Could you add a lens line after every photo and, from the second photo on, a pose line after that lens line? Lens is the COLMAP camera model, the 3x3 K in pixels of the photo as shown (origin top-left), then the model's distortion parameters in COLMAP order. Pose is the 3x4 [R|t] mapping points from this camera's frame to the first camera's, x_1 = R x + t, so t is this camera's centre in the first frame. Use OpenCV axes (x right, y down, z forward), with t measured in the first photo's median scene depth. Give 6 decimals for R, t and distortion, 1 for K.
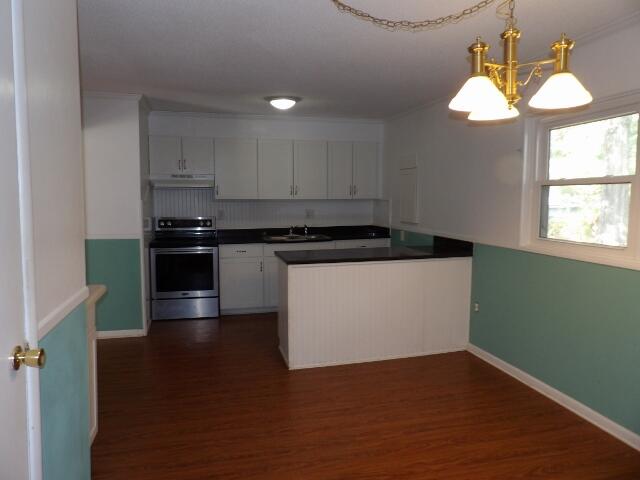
lens RADIAL K [[465.1, 0, 313.6], [0, 465.1, 226.0], [0, 0, 1]] dist [-0.005649, 0.036214]
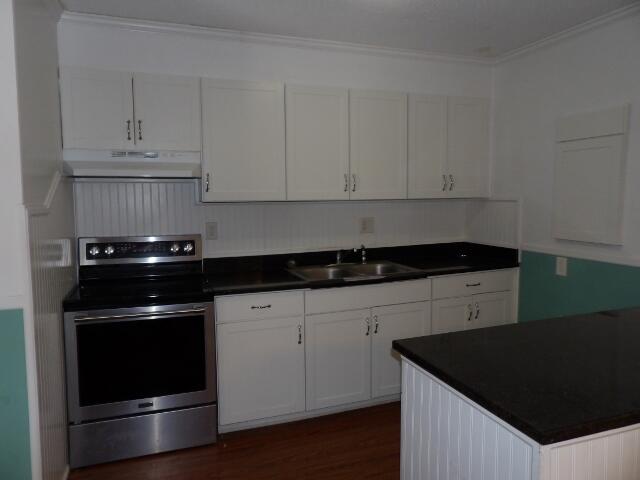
lens RADIAL K [[465.1, 0, 313.6], [0, 465.1, 226.0], [0, 0, 1]] dist [-0.005649, 0.036214]
pose [[0.995703, -0.013737, 0.091576, -0.137540], [0.013074, 0.999884, 0.007840, -0.032614], [-0.091673, -0.006609, 0.995767, 0.481688]]
